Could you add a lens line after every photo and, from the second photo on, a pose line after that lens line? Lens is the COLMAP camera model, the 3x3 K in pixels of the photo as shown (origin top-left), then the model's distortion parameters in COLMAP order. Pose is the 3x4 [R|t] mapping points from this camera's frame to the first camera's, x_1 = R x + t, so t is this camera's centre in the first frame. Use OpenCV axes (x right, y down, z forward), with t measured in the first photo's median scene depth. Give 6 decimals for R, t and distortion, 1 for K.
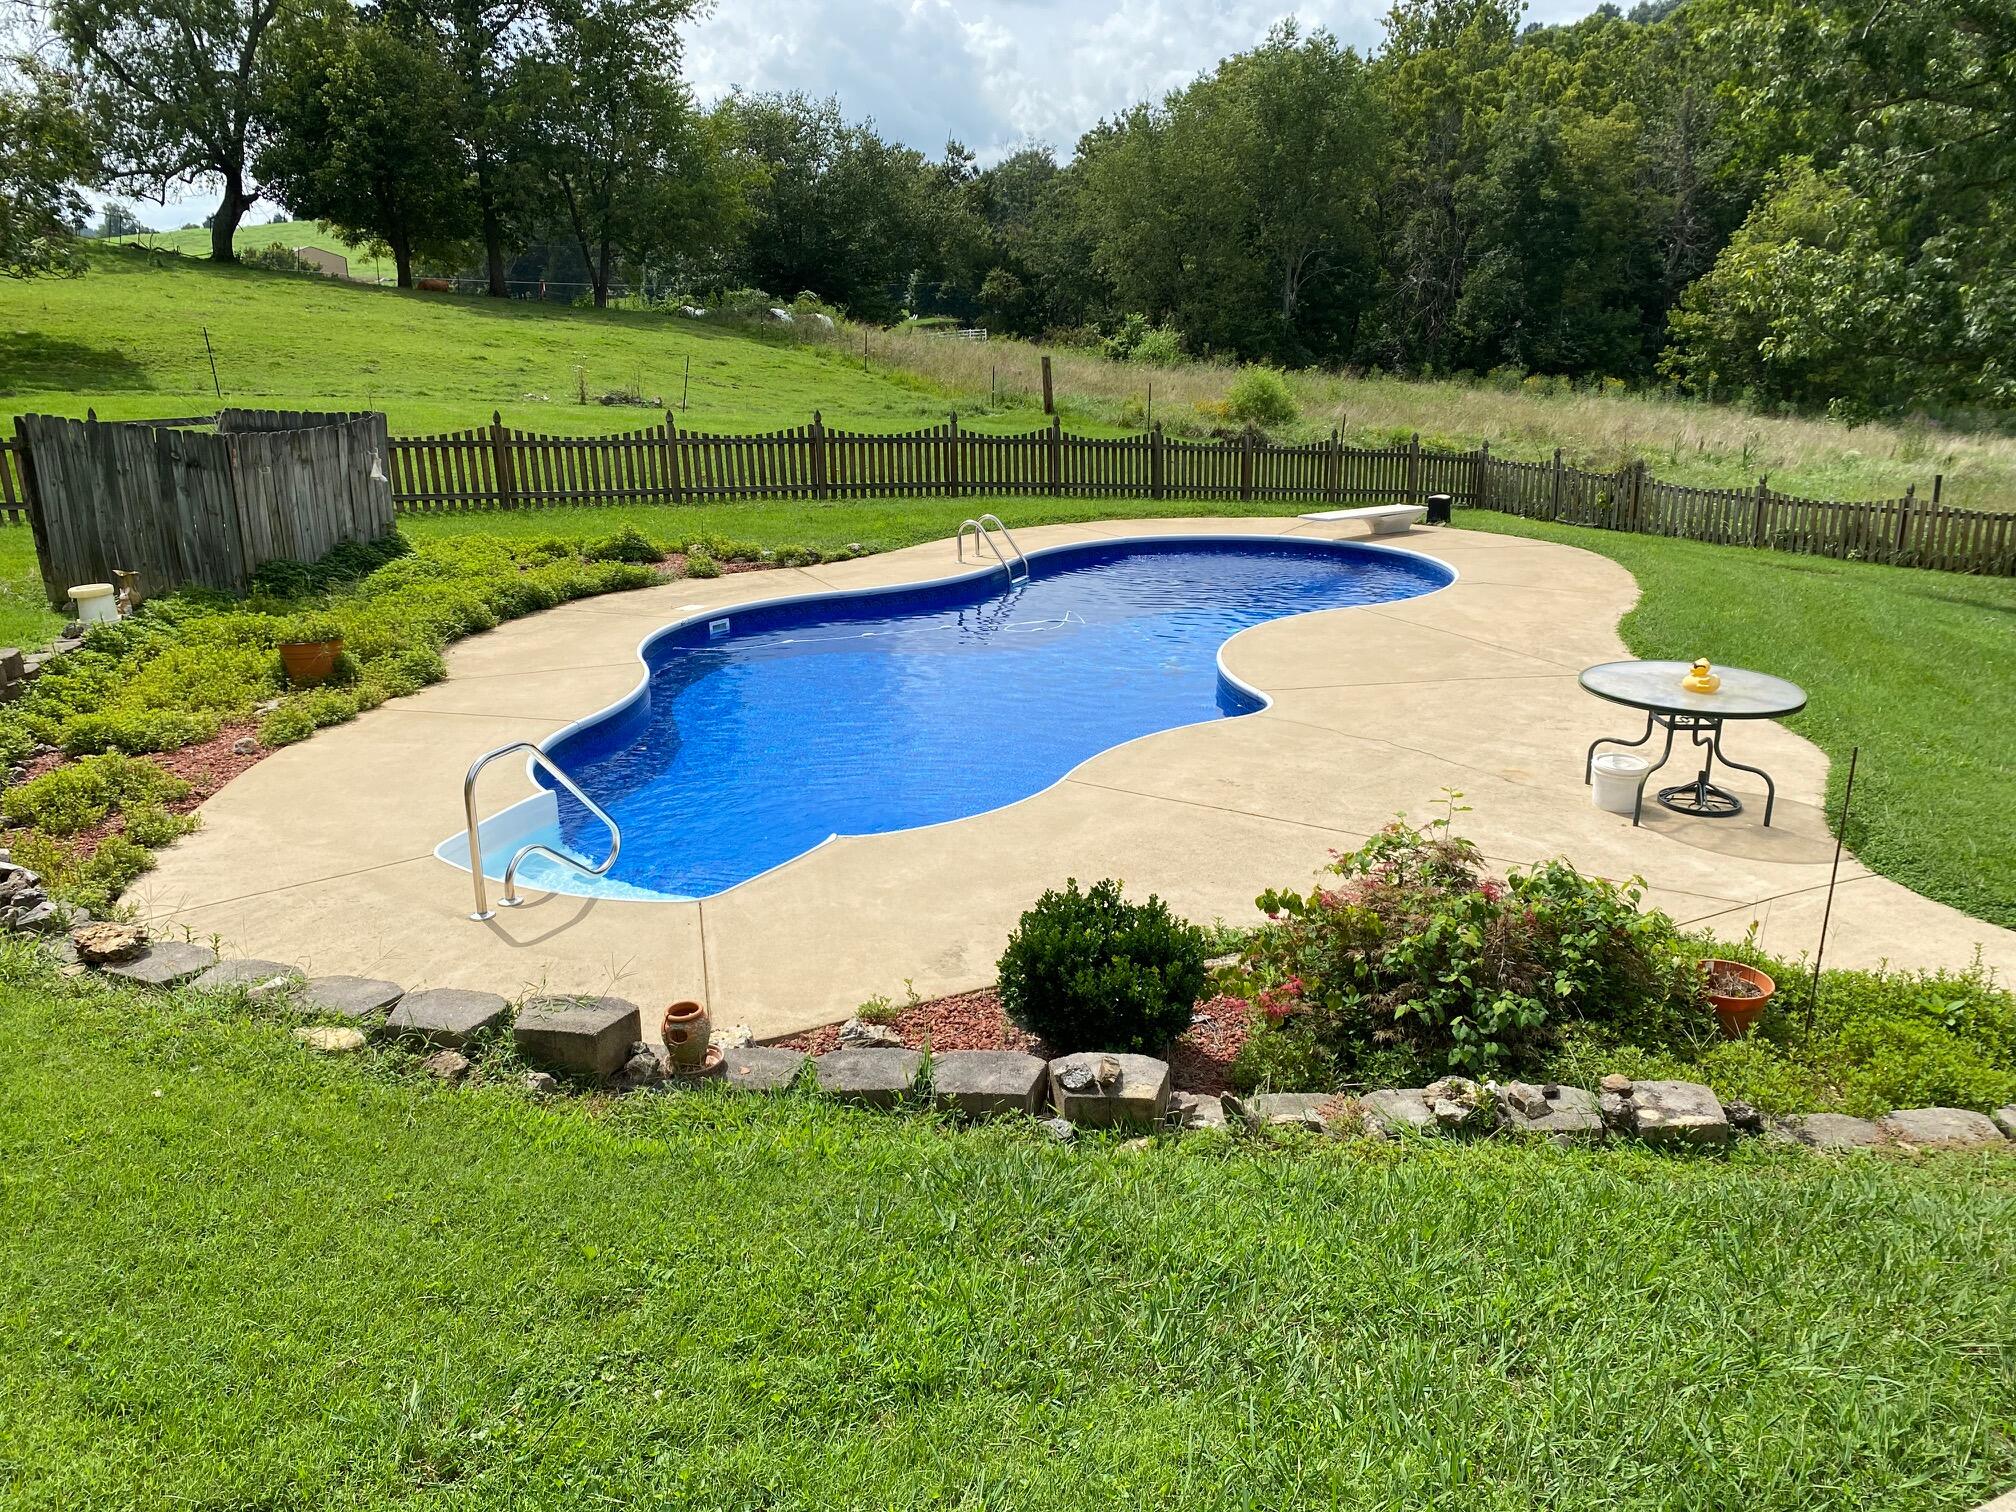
lens RADIAL K [[1546.2, 0, 1000.3], [0, 1546.2, 746.0], [0, 0, 1]] dist [0.027199, -0.024963]
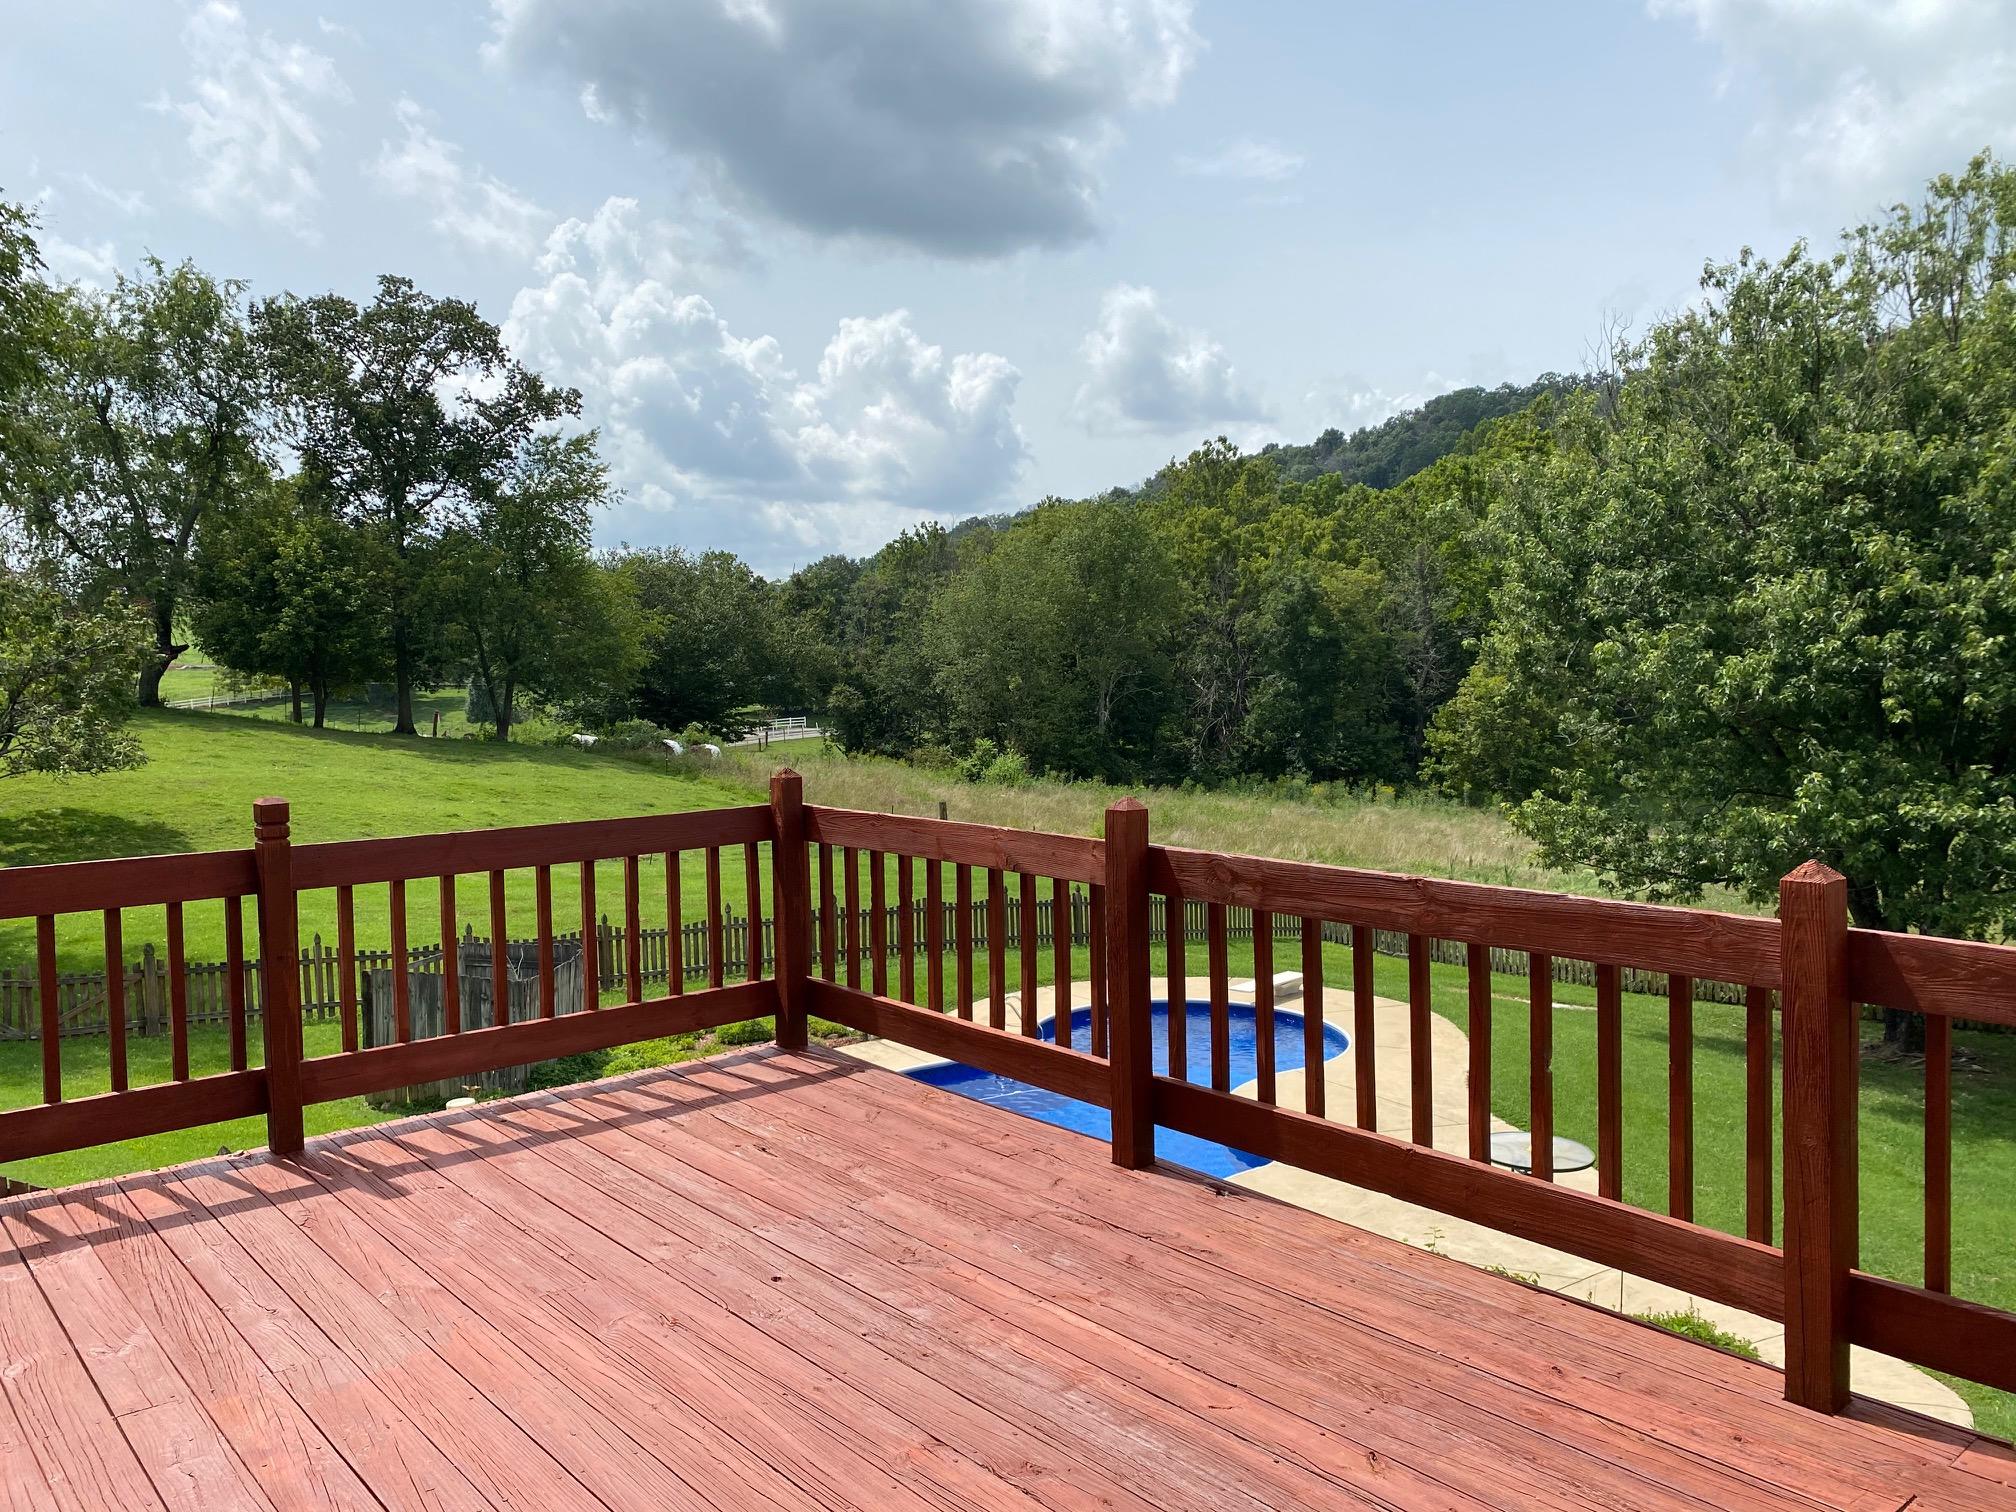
lens RADIAL K [[1536.7, 0, 996.8], [0, 1536.7, 746.8], [0, 0, 1]] dist [0.170538, -0.433831]
pose [[0.990898, -0.008170, 0.134364, -0.147854], [0.038421, 0.973800, -0.224136, -0.041201], [-0.129013, 0.227258, 0.965251, -0.276914]]
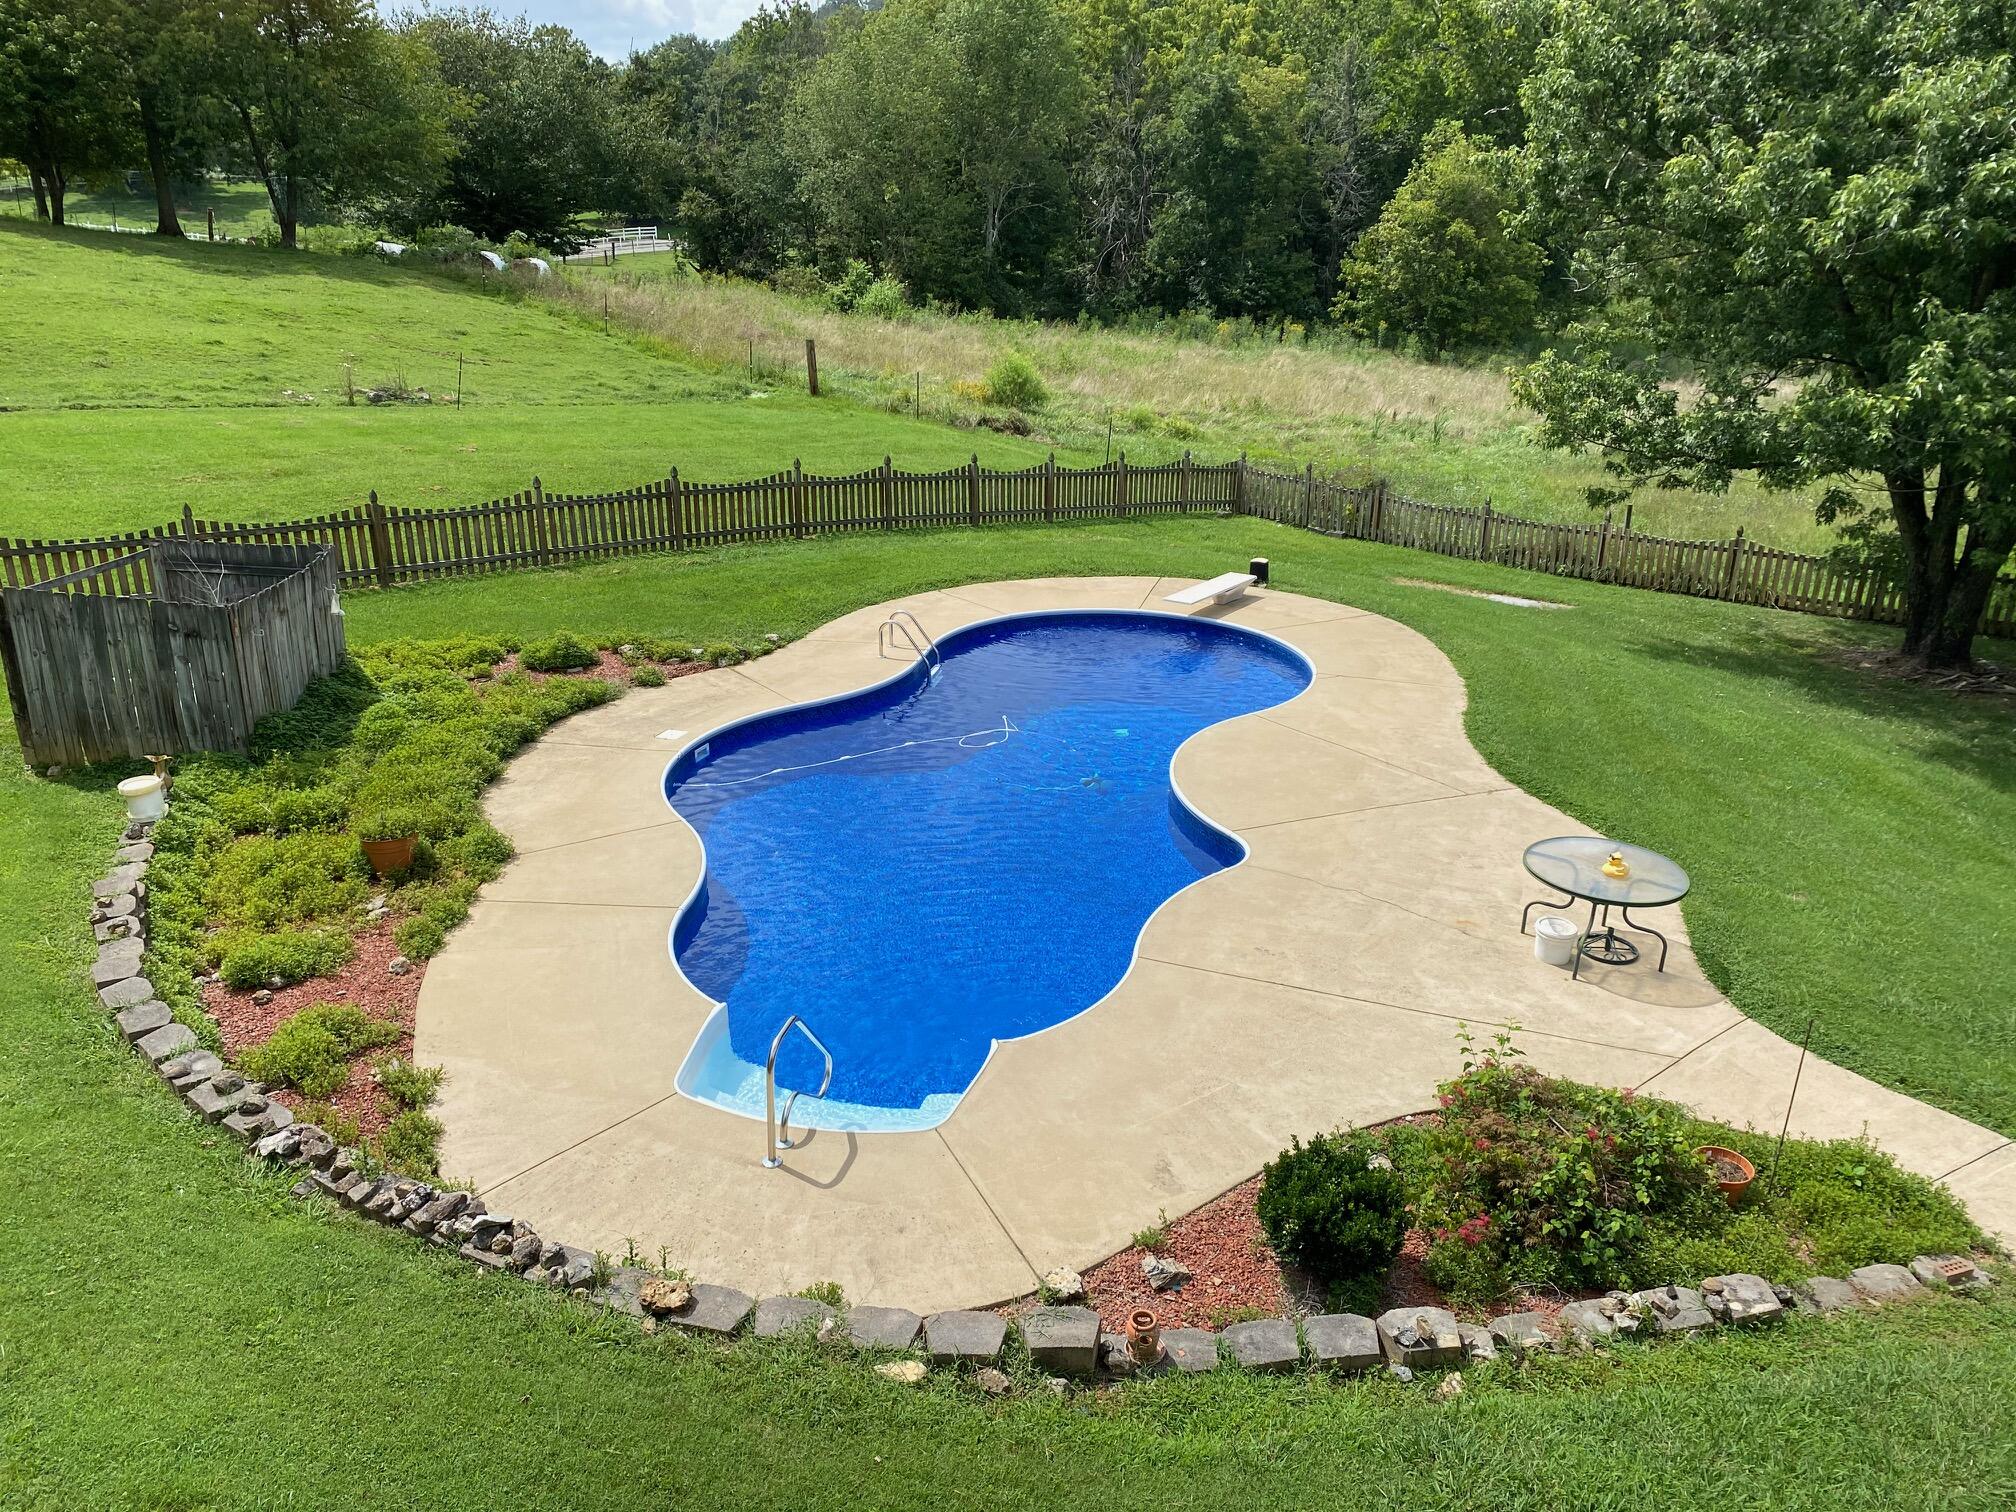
lens RADIAL K [[1546.2, 0, 1000.3], [0, 1546.2, 746.0], [0, 0, 1]] dist [0.027199, -0.024963]
pose [[0.976690, -0.049730, 0.208817, -0.124220], [0.034448, 0.996498, 0.076194, -0.096474], [-0.211875, -0.067225, 0.974982, -0.068494]]
